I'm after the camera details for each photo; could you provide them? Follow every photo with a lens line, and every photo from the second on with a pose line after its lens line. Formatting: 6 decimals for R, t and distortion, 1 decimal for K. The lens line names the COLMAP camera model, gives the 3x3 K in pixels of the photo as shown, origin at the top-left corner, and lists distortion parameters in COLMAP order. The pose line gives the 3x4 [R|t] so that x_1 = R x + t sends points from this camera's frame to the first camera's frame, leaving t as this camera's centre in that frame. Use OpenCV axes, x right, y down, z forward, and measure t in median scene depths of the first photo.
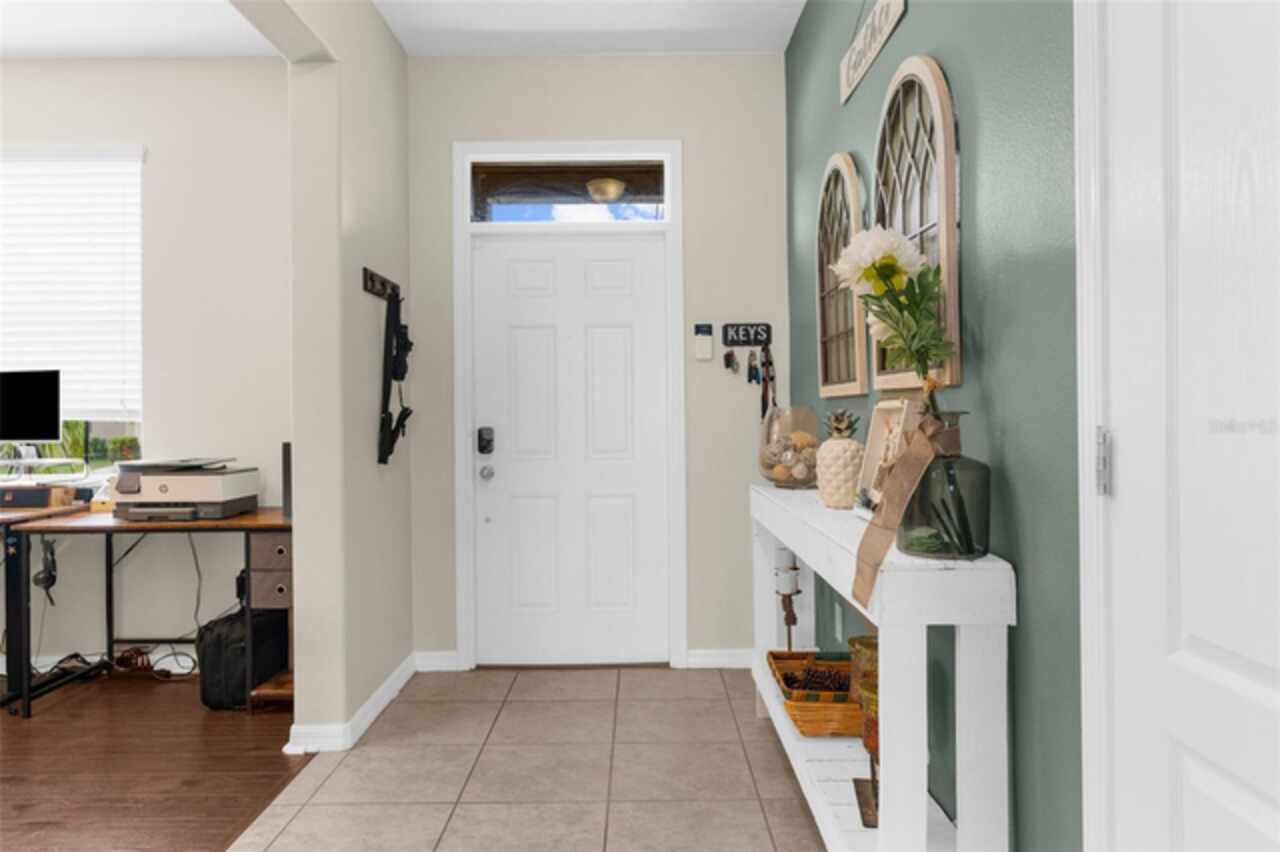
lens RADIAL K [[867.1, 0, 643.7], [0, 867.1, 416.1], [0, 0, 1]] dist [0.002022, 0.001156]
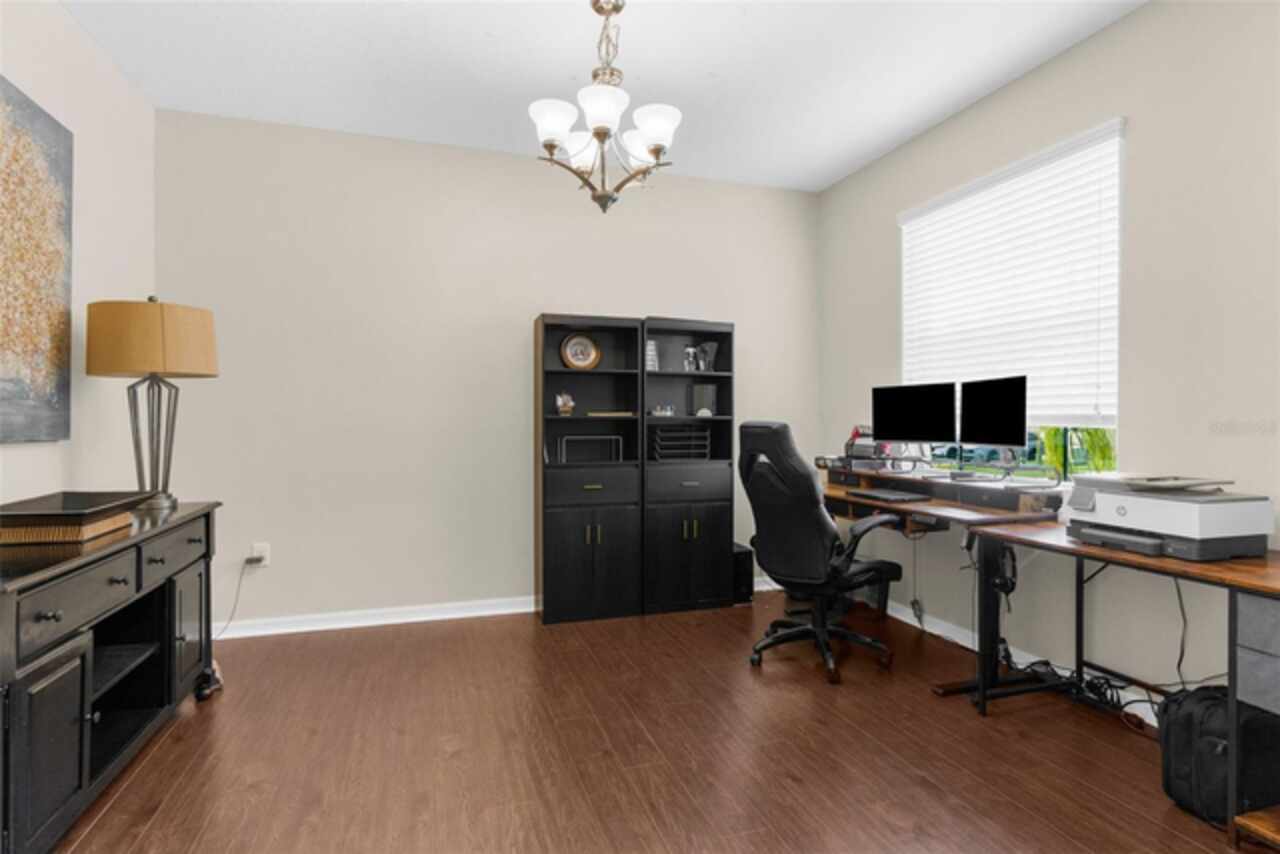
lens RADIAL K [[657.0, 0, 640.0], [0, 657.0, 427.0], [0, 0, 1]] dist [-0.003824, -0.000204]
pose [[0.304179, 0.017269, -0.952459, -0.094512], [-0.004390, 0.999850, 0.016726, -0.005429], [0.952605, -0.000907, 0.304209, 0.362457]]
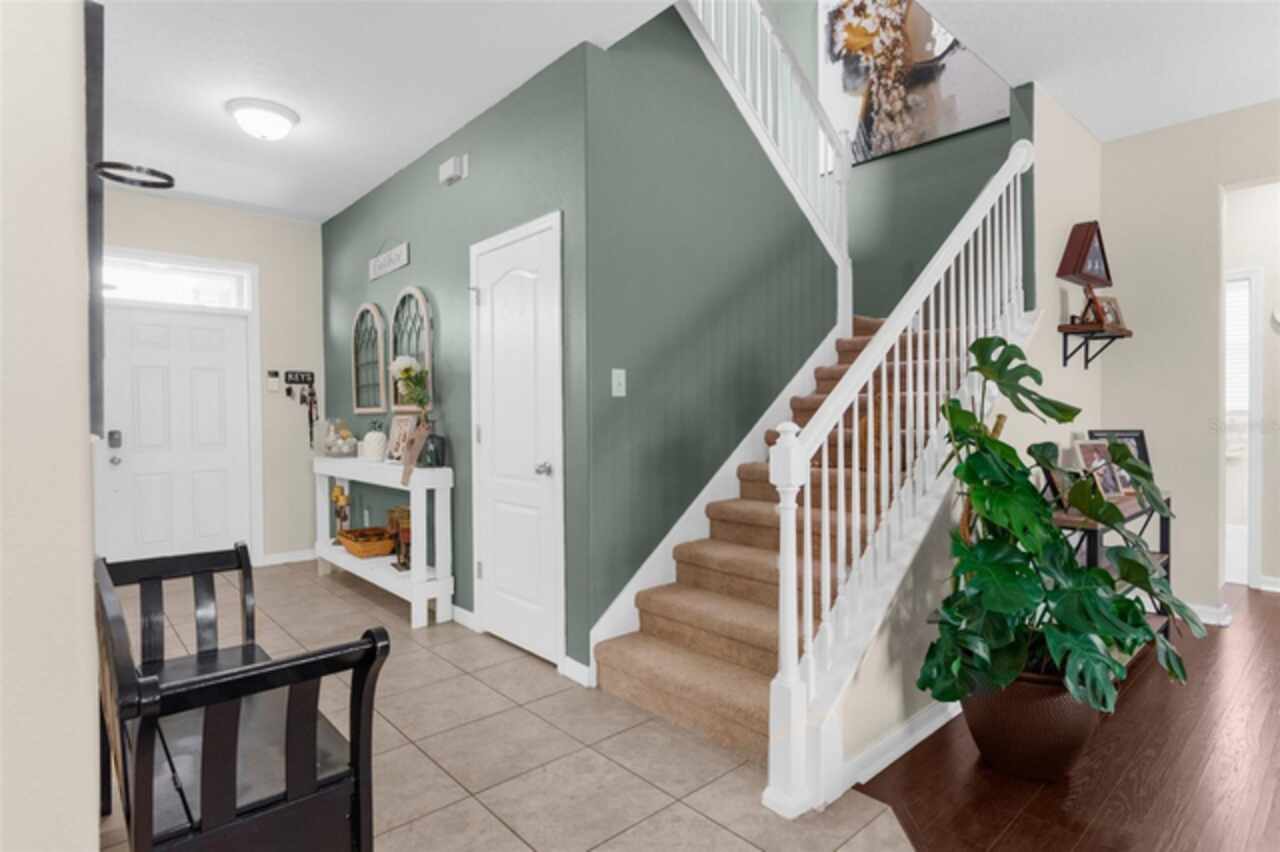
lens RADIAL K [[657.0, 0, 640.0], [0, 657.0, 426.0], [0, 0, 1]] dist [-0.003824, -0.000204]
pose [[0.749365, -0.004344, 0.662143, -0.255869], [0.003214, 0.999991, 0.002923, 0.004734], [-0.662150, -0.000062, 0.749371, -0.494191]]
